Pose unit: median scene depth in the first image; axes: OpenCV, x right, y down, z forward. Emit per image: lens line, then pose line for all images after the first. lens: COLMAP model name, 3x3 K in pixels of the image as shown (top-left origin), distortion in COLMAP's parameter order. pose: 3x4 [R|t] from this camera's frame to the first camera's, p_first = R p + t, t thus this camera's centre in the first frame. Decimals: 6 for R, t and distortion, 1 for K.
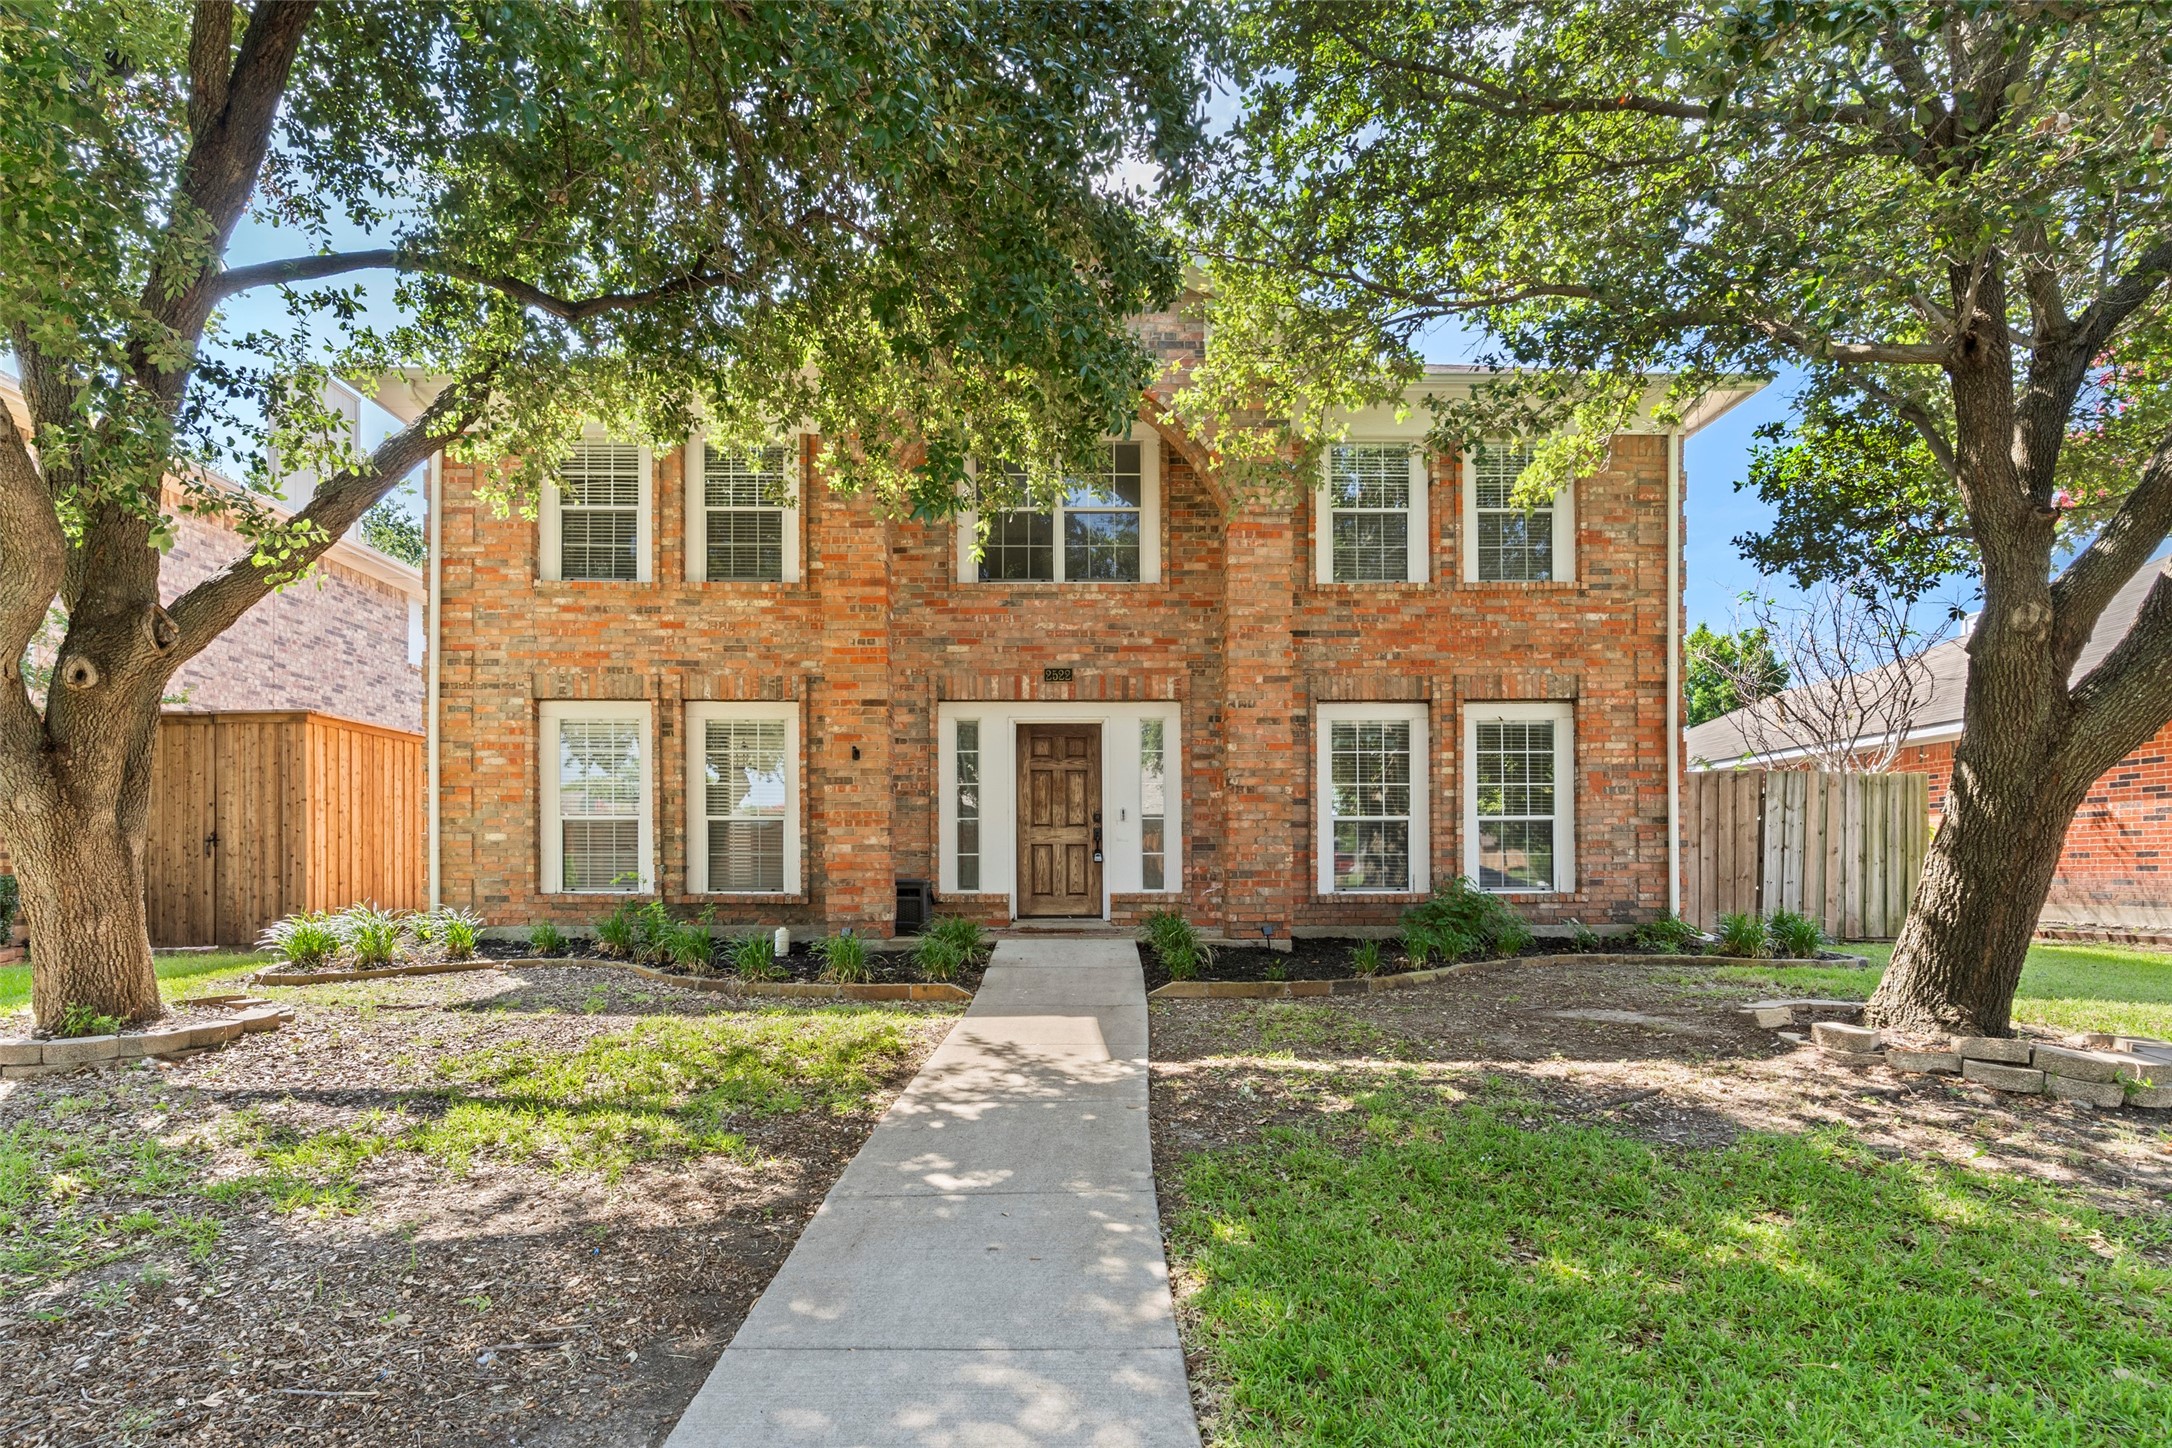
lens RADIAL K [[1083.1, 0, 1087.1], [0, 1083.1, 798.3], [0, 0, 1]] dist [0.003430, 0.001764]
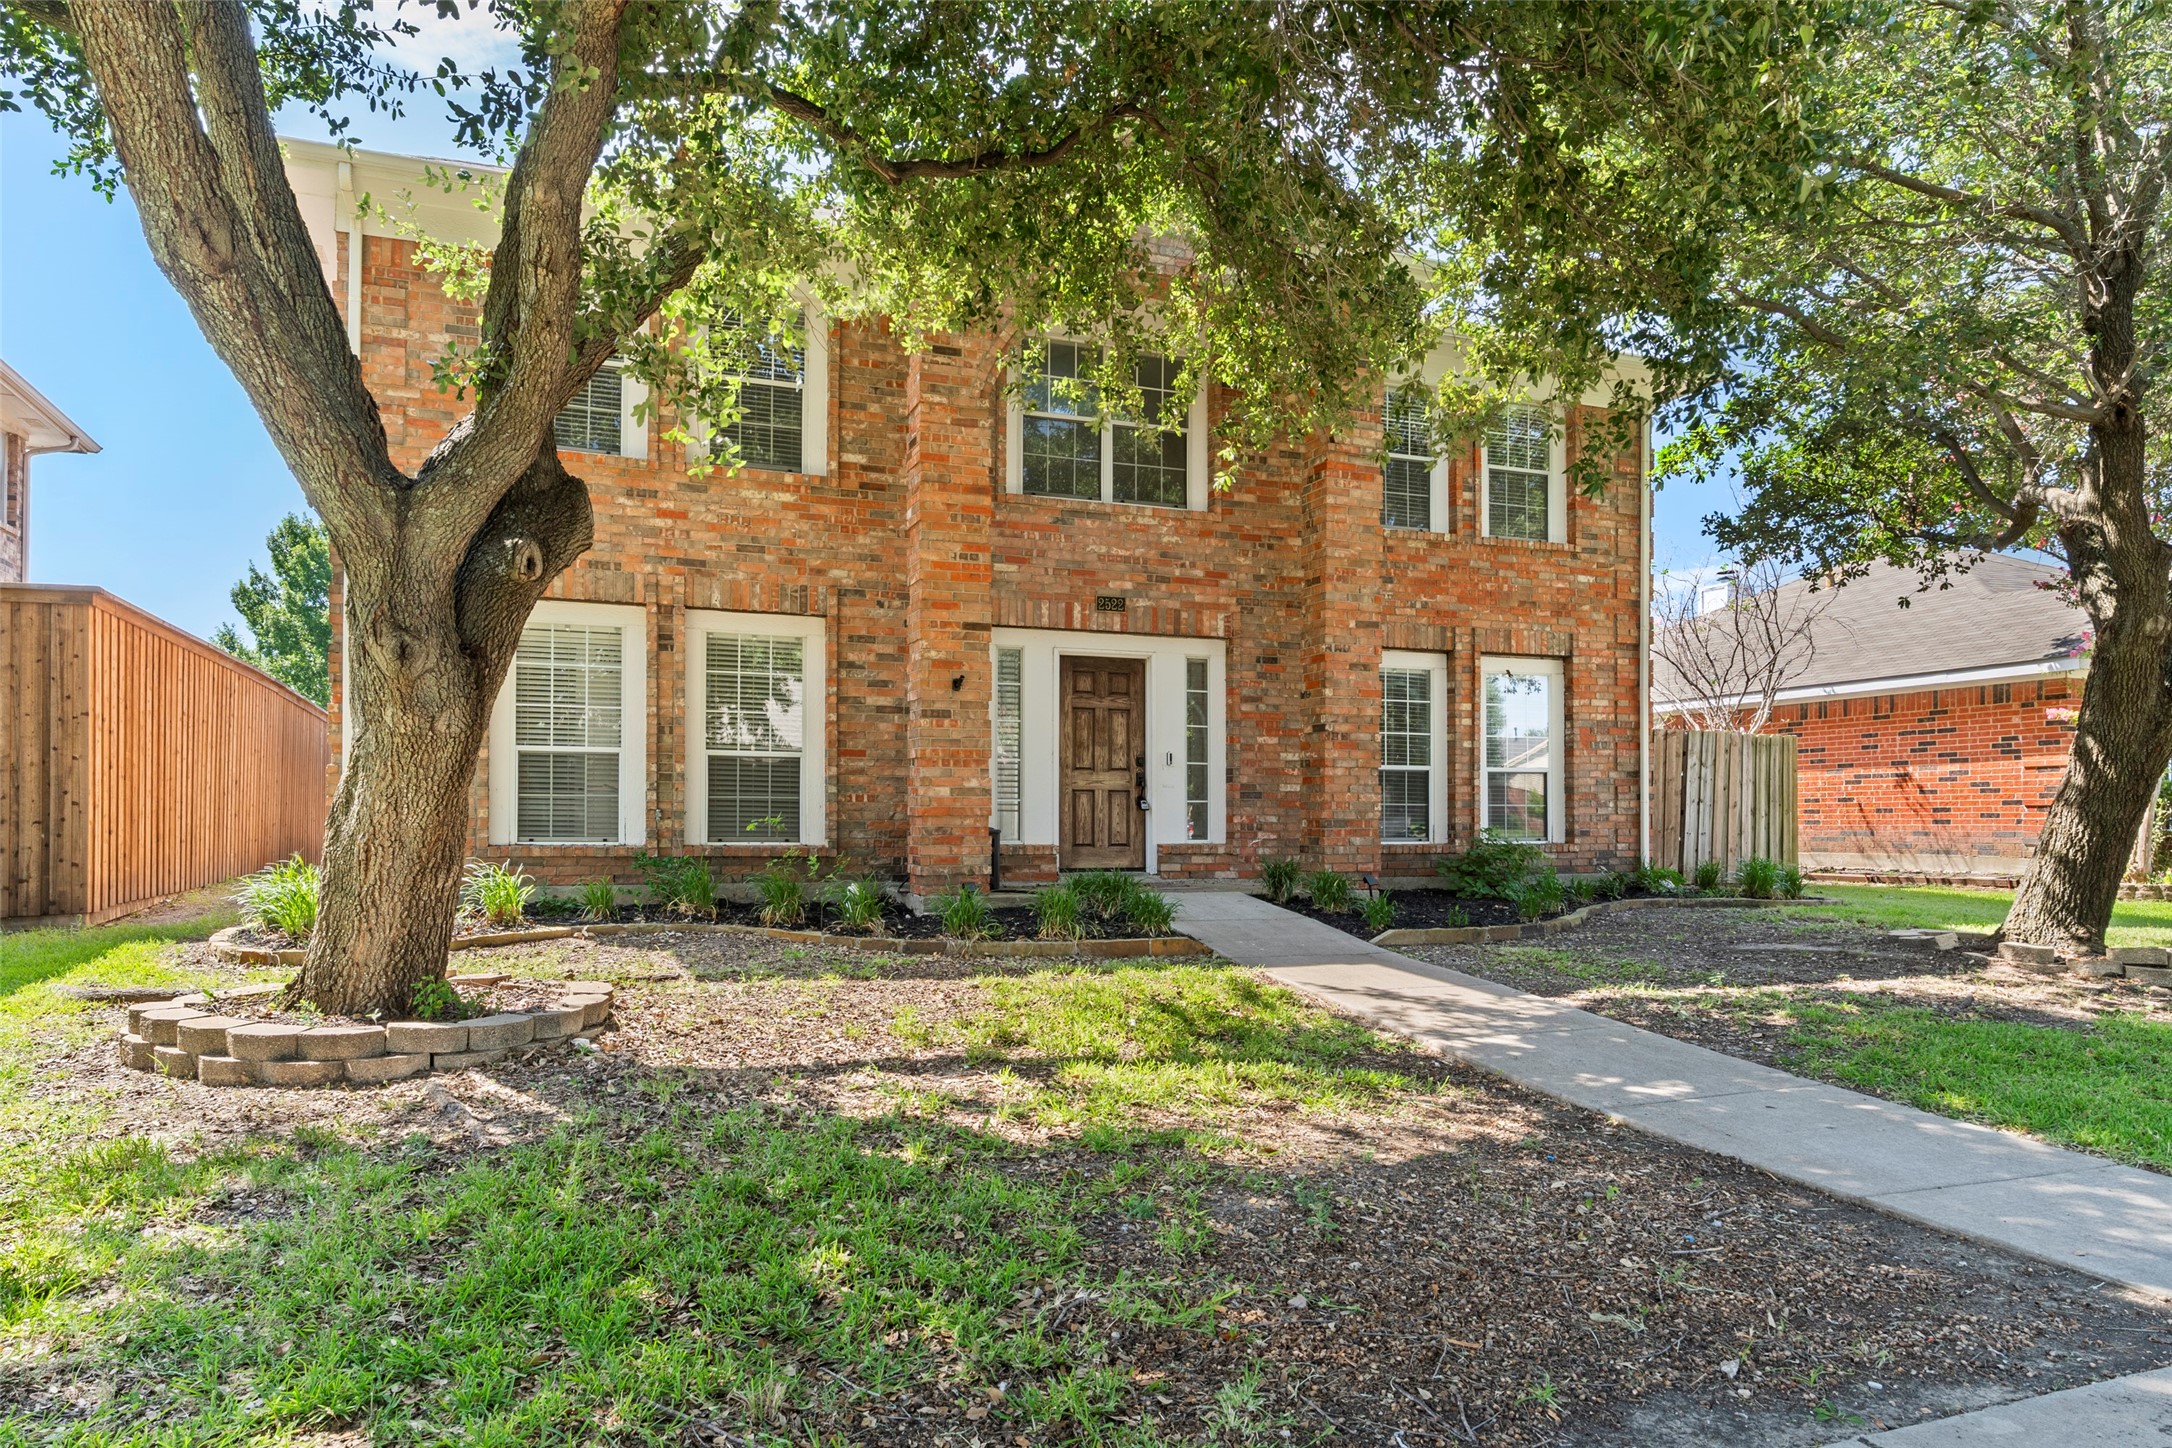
lens RADIAL K [[1314.4, 0, 1067.8], [0, 1314.4, 728.7], [0, 0, 1]] dist [0.005828, -0.000680]
pose [[0.942169, 0.028204, 0.333949, -0.425285], [-0.026128, 0.999601, -0.010710, 0.003649], [-0.334118, 0.001365, 0.942530, -0.028969]]
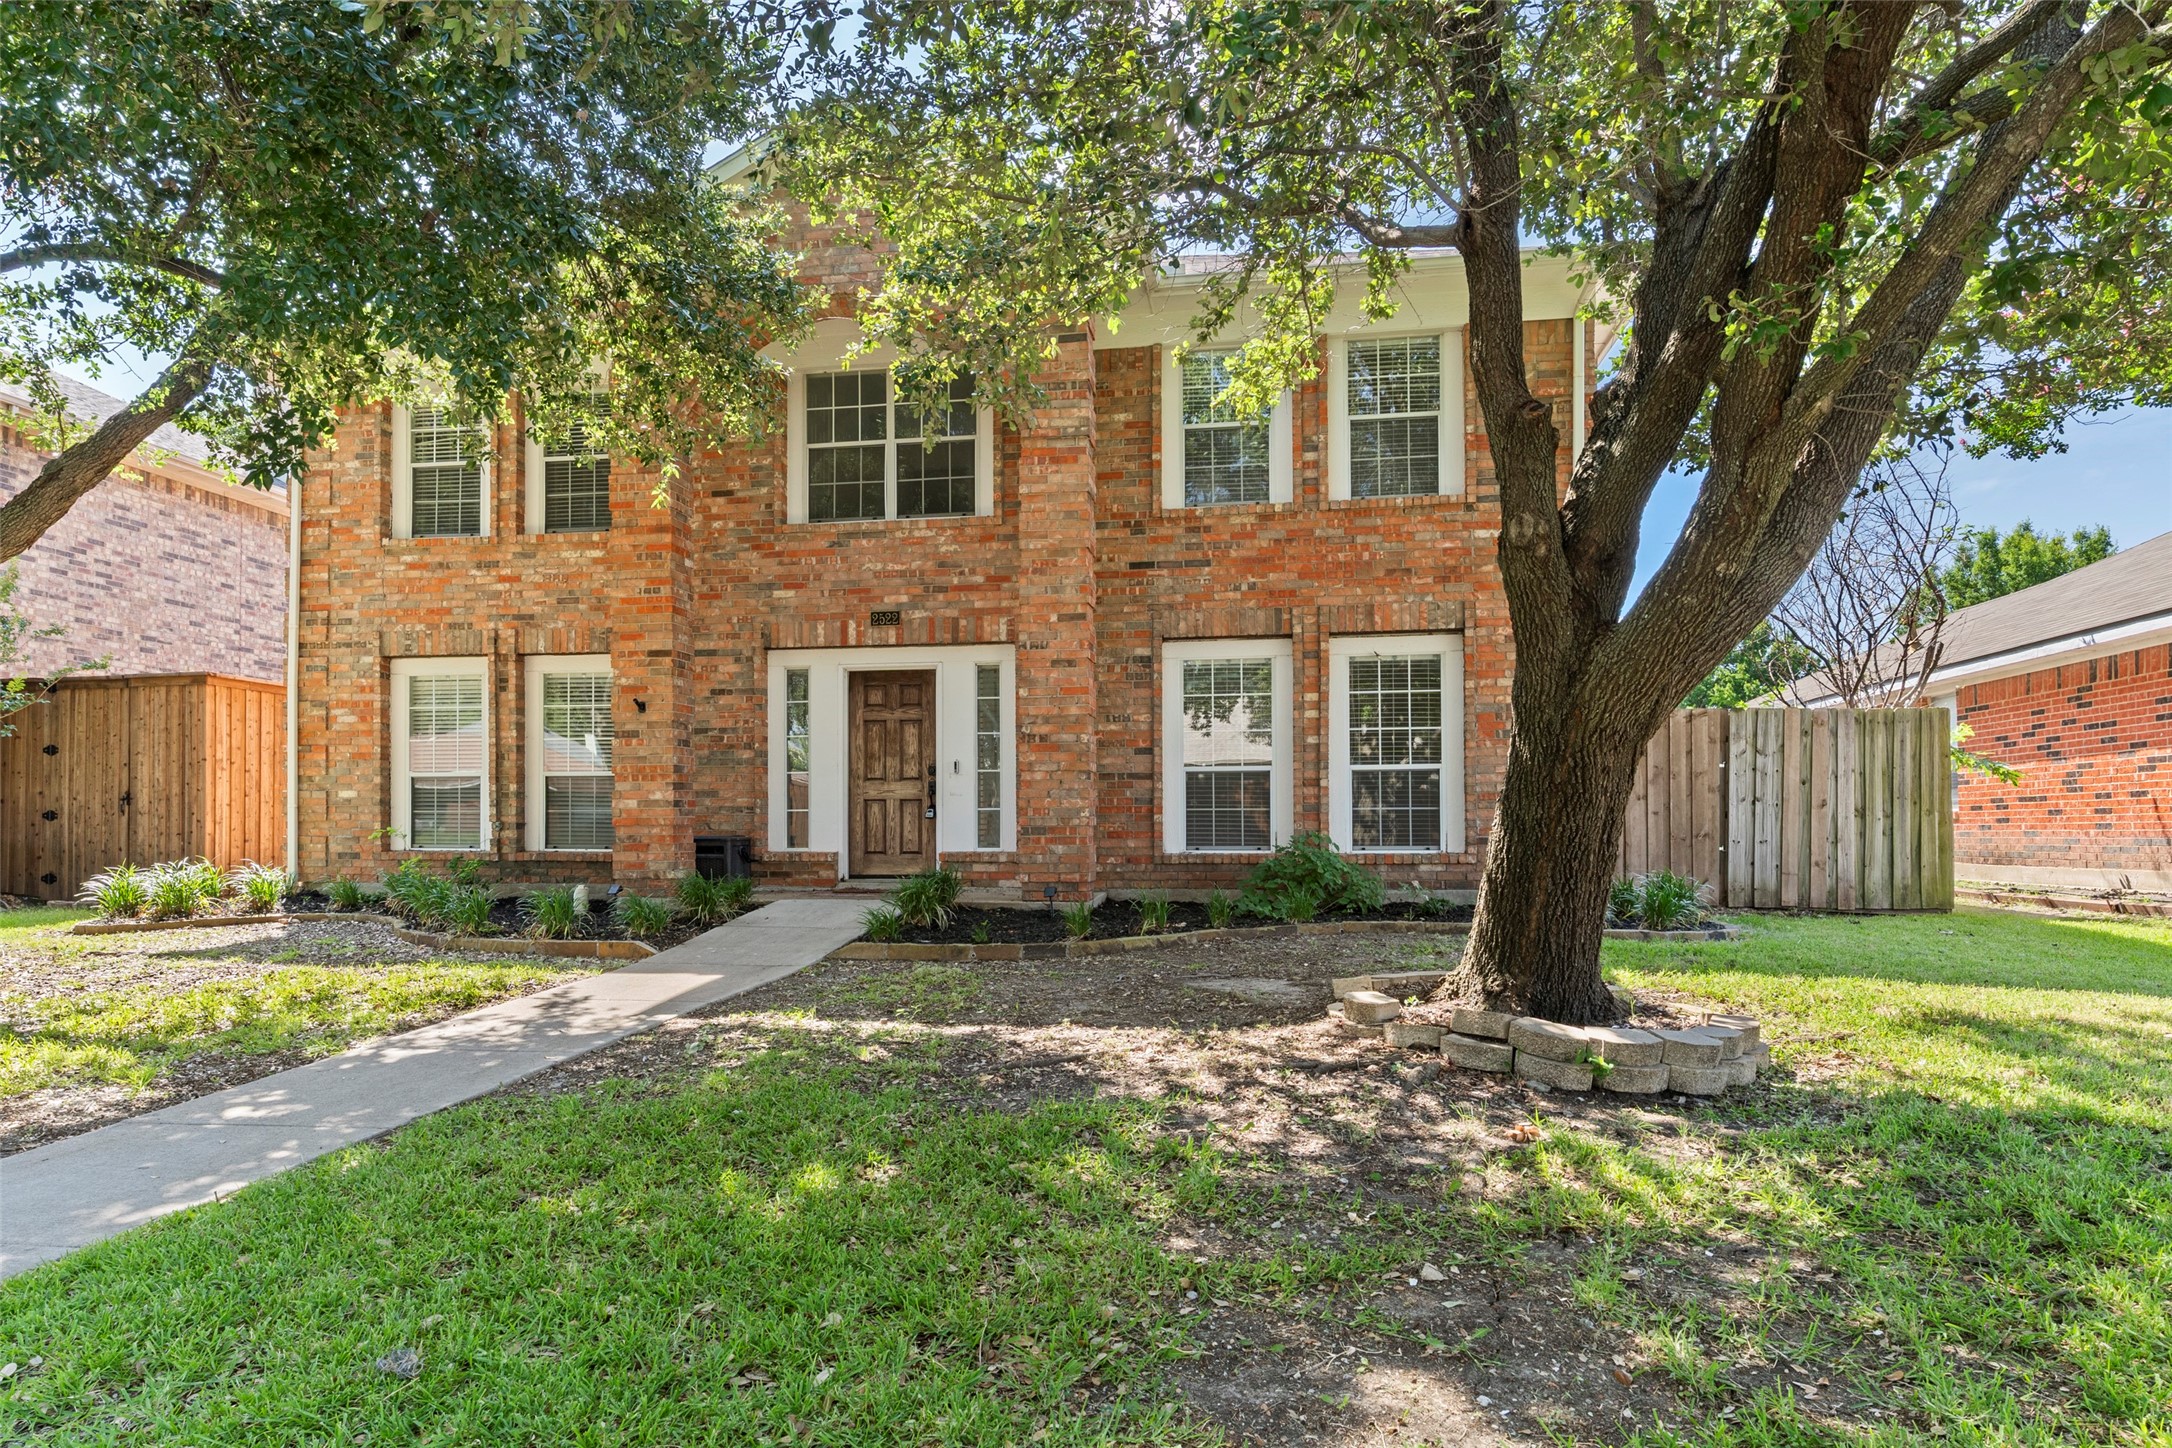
lens RADIAL K [[1228.1, 0, 1093.6], [0, 1228.1, 745.6], [0, 0, 1]] dist [0.006232, 0.000157]
pose [[0.986140, -0.011295, -0.165530, 0.324456], [0.010450, 0.999928, -0.005976, 0.004293], [0.165586, 0.004164, 0.986187, -0.017118]]
